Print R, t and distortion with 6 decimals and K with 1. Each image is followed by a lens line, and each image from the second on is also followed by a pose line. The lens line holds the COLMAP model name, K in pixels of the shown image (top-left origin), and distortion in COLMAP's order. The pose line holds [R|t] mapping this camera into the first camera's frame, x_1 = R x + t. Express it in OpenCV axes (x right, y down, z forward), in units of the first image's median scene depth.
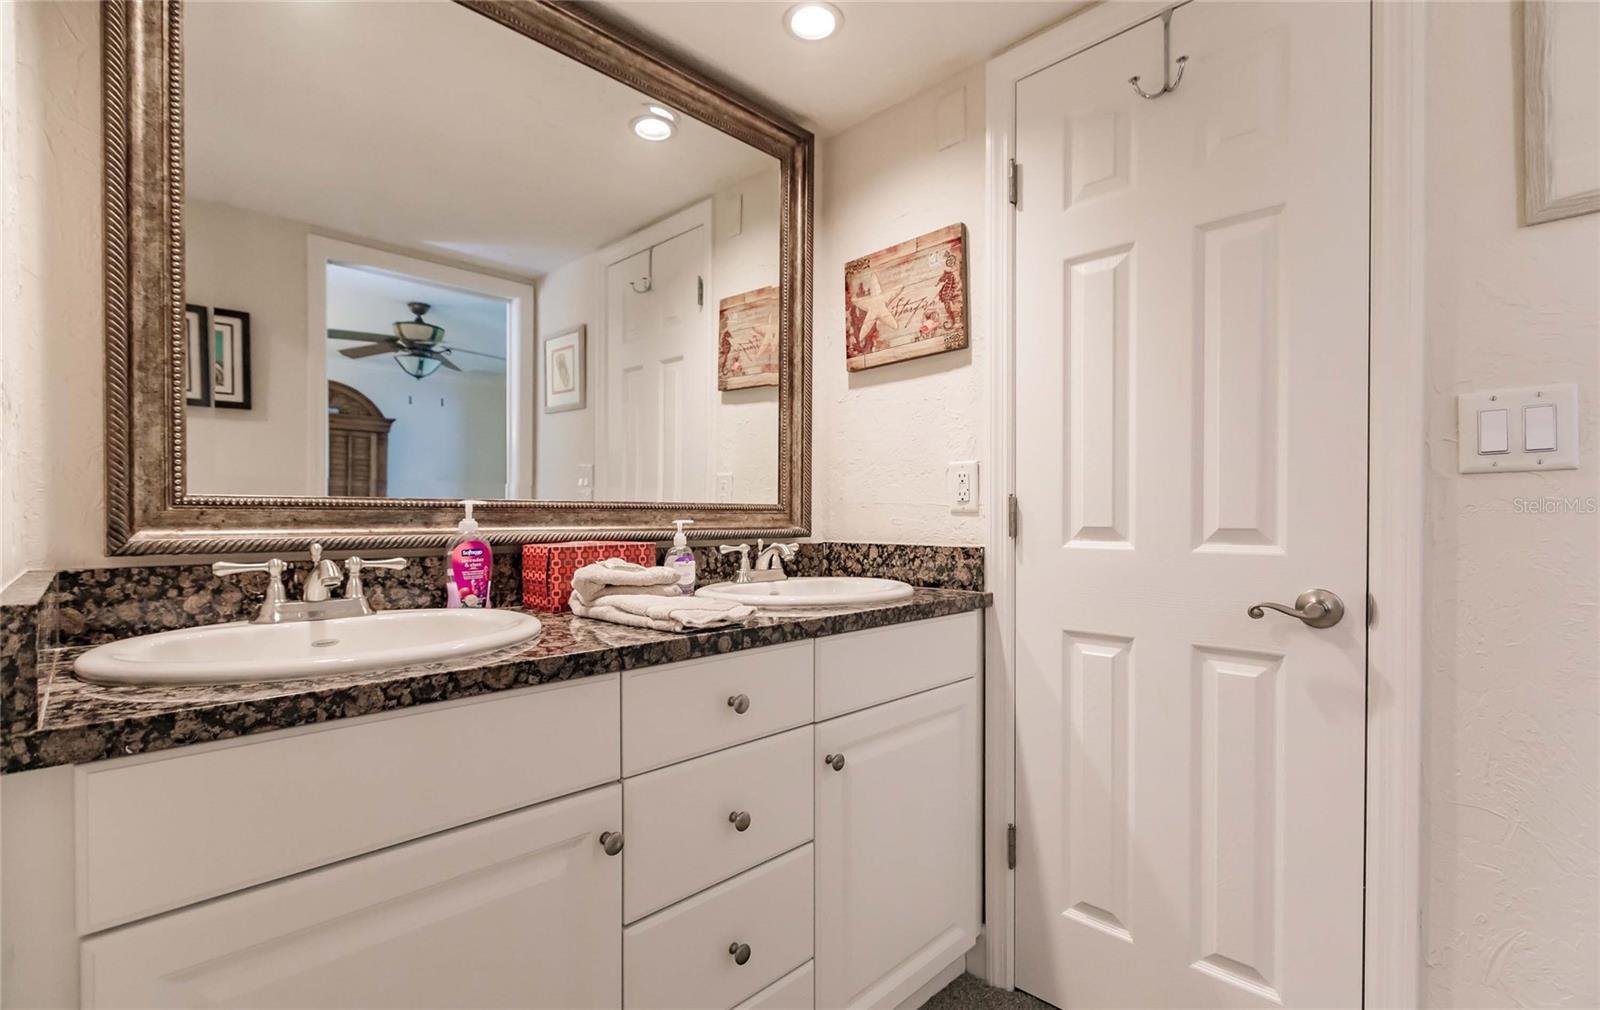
lens RADIAL K [[723.0, 0, 797.0], [0, 723.0, 519.4], [0, 0, 1]] dist [-0.000352, 0.000036]
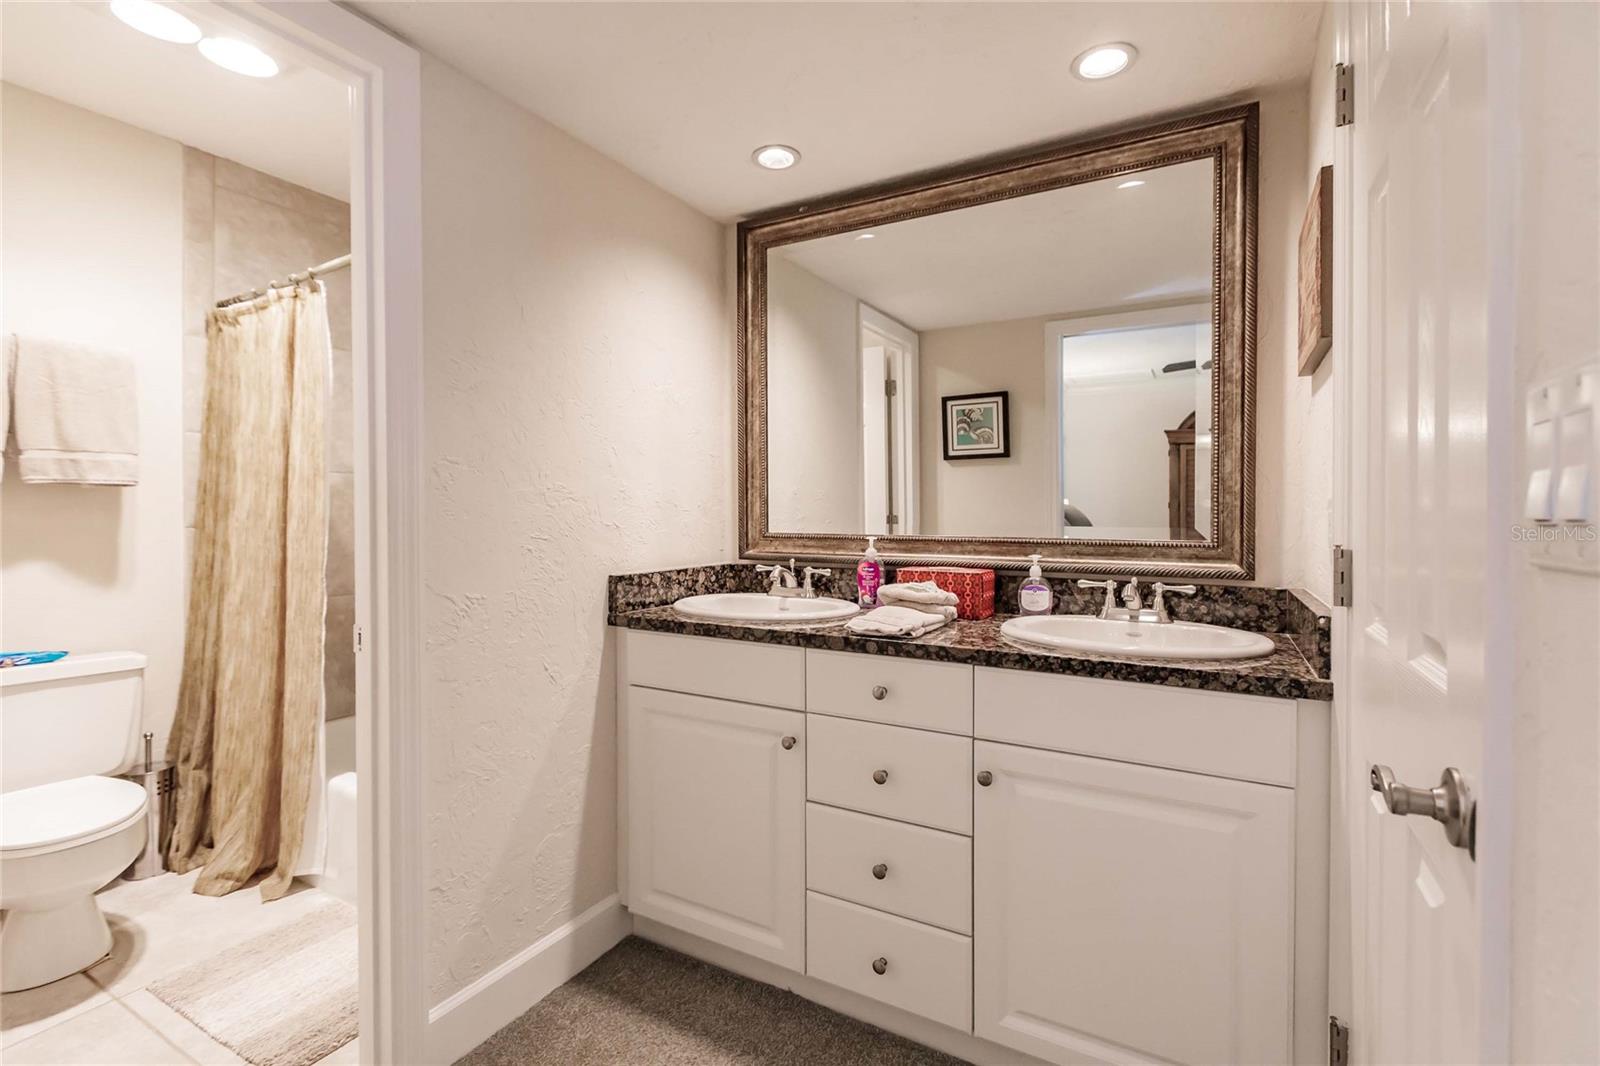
lens RADIAL K [[710.4, 0, 801.1], [0, 710.4, 524.7], [0, 0, 1]] dist [-0.002903, -0.000181]
pose [[0.290192, 0.017997, -0.956799, 1.009823], [-0.007676, 0.999835, 0.016478, -0.077120], [0.956938, 0.002562, 0.290282, 0.391853]]
